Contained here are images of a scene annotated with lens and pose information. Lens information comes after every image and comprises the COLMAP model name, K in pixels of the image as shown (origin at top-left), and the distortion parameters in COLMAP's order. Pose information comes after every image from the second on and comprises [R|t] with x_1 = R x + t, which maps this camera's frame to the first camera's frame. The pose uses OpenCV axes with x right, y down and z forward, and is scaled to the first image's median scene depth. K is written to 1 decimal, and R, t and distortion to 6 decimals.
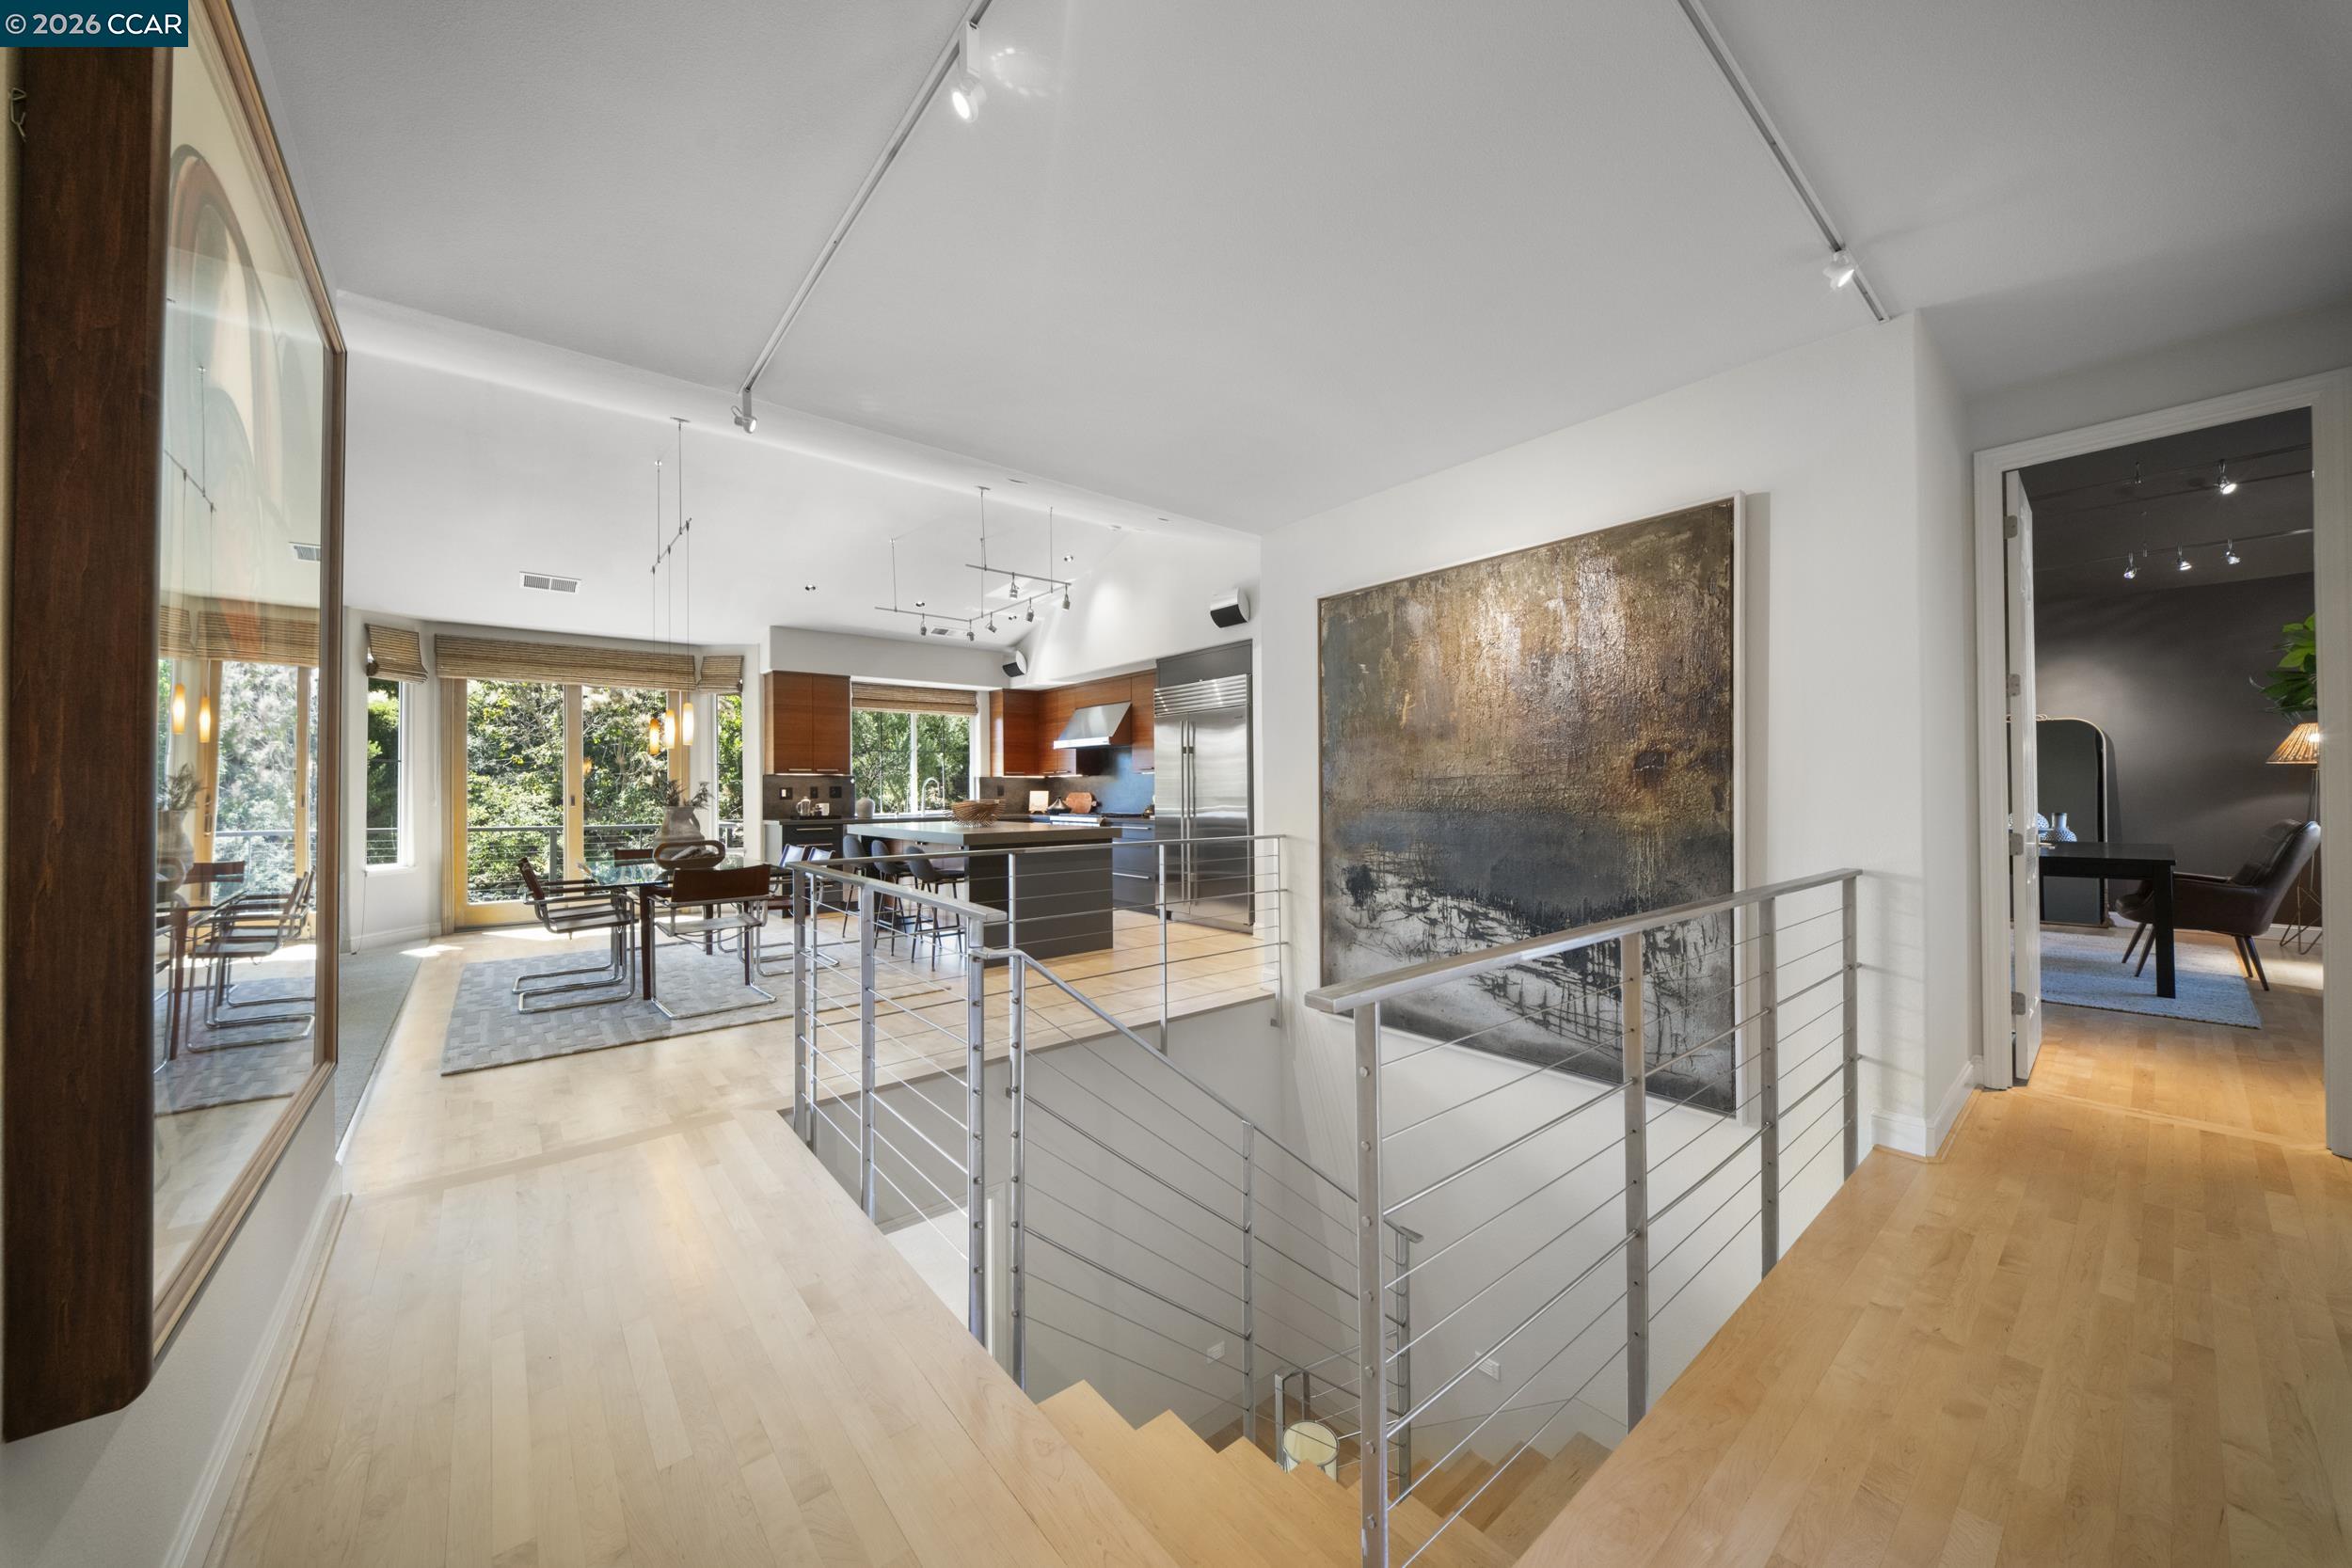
lens RADIAL K [[826.9, 0, 1183.6], [0, 826.9, 790.8], [0, 0, 1]] dist [0.002262, -0.002528]
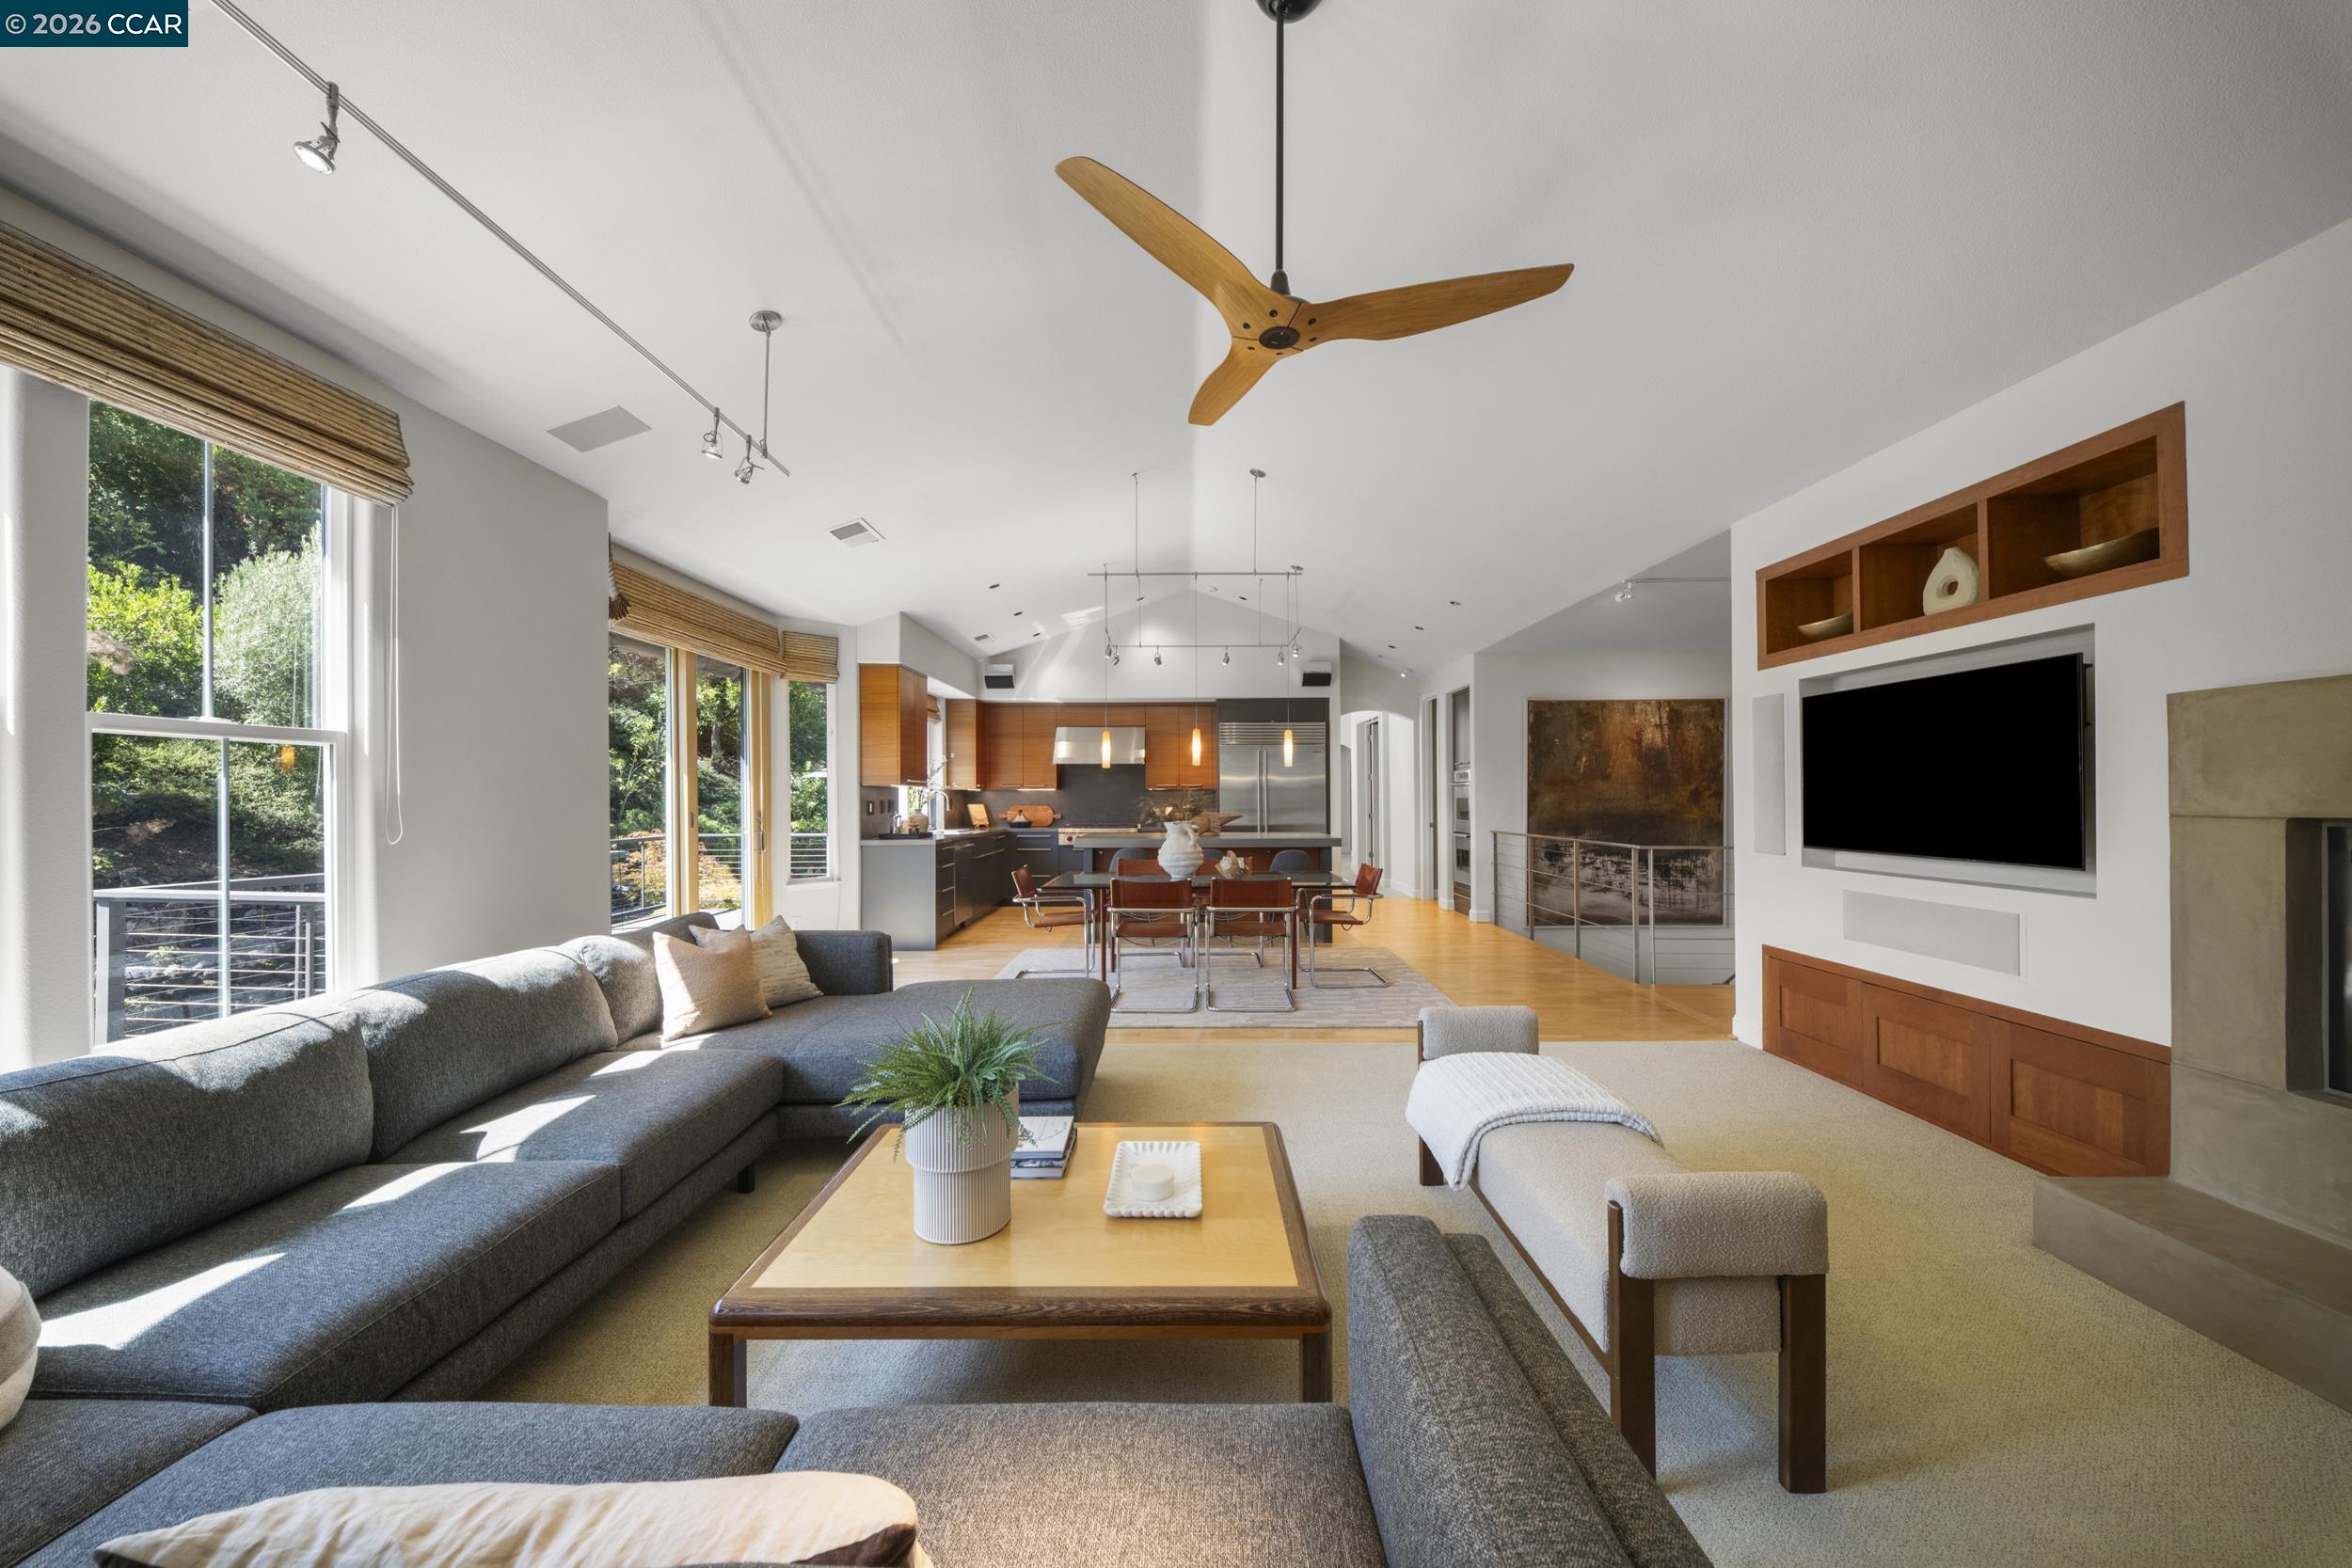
lens RADIAL K [[826.9, 0, 1181.0], [0, 826.9, 793.7], [0, 0, 1]] dist [0.002262, -0.002528]
pose [[0.642462, 0.009194, 0.766262, -1.003494], [-0.001804, 0.999943, -0.010486, -0.002742], [-0.766315, 0.005354, 0.642443, 0.239540]]
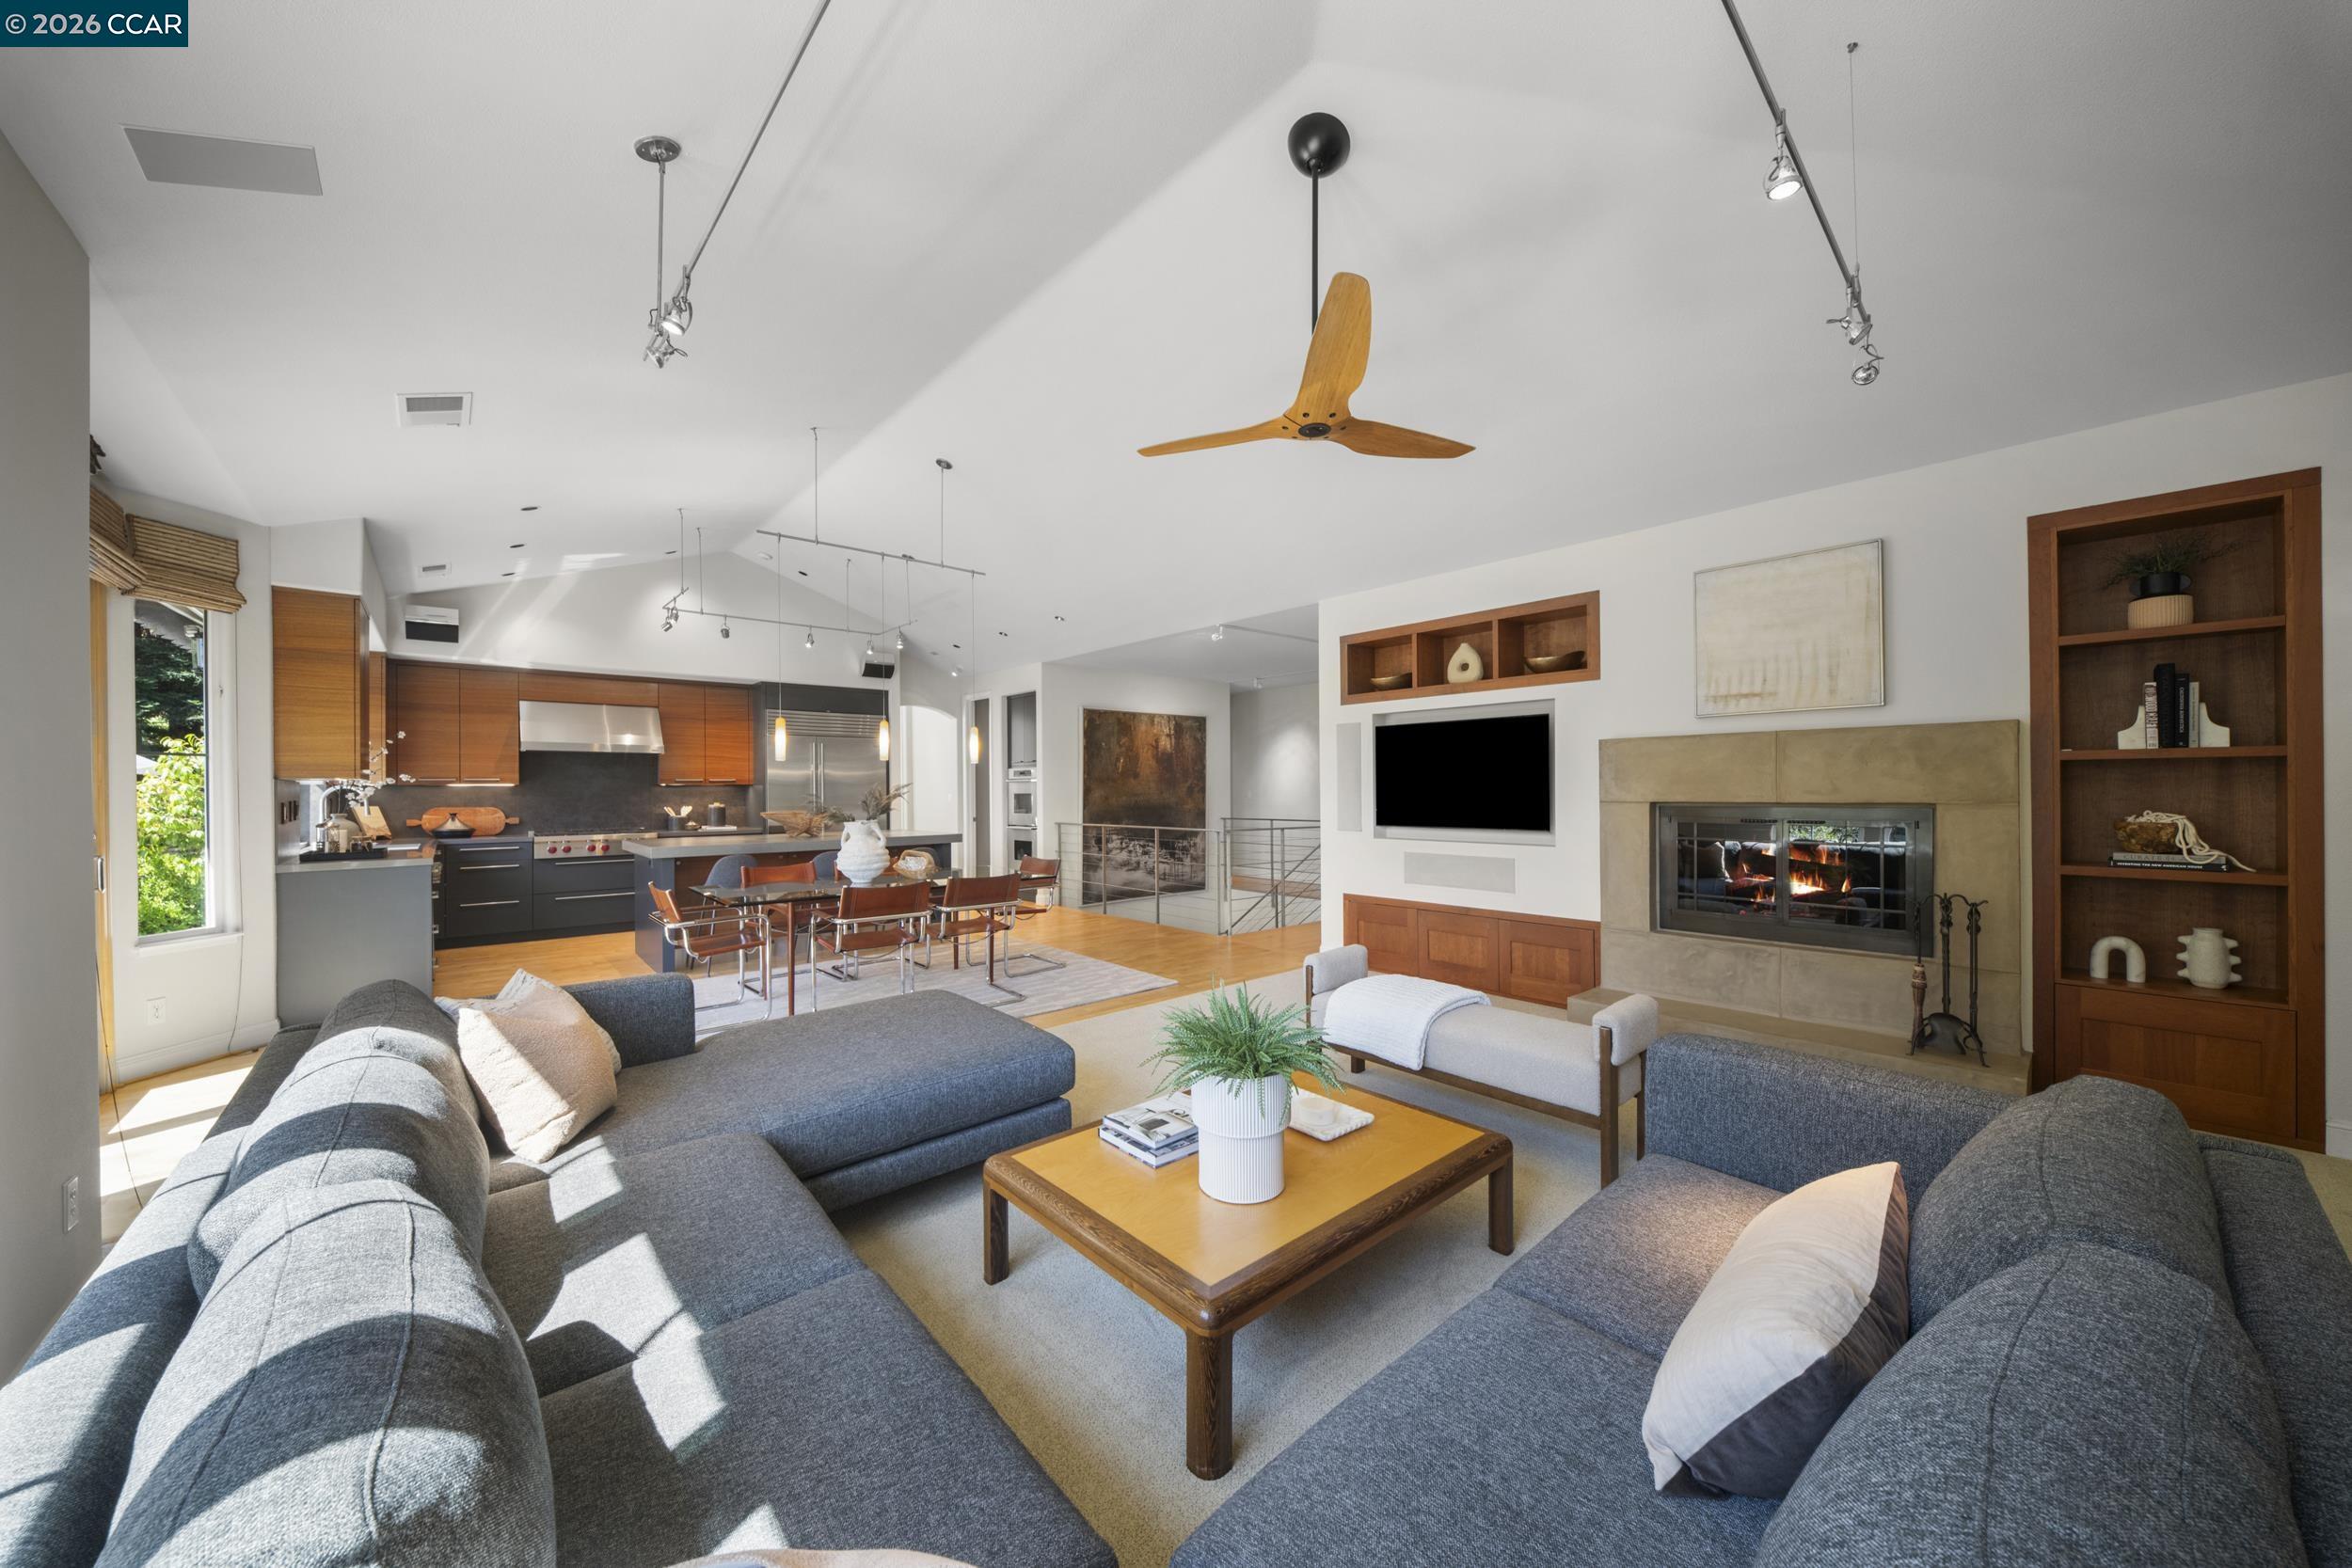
lens RADIAL K [[826.9, 0, 1178.5], [0, 826.9, 790.8], [0, 0, 1]] dist [0.002262, -0.002528]
pose [[-0.030594, 0.005585, 0.999516, -1.125672], [0.006472, 0.999965, -0.005389, -0.005201], [-0.999511, 0.006304, -0.030629, 0.476594]]
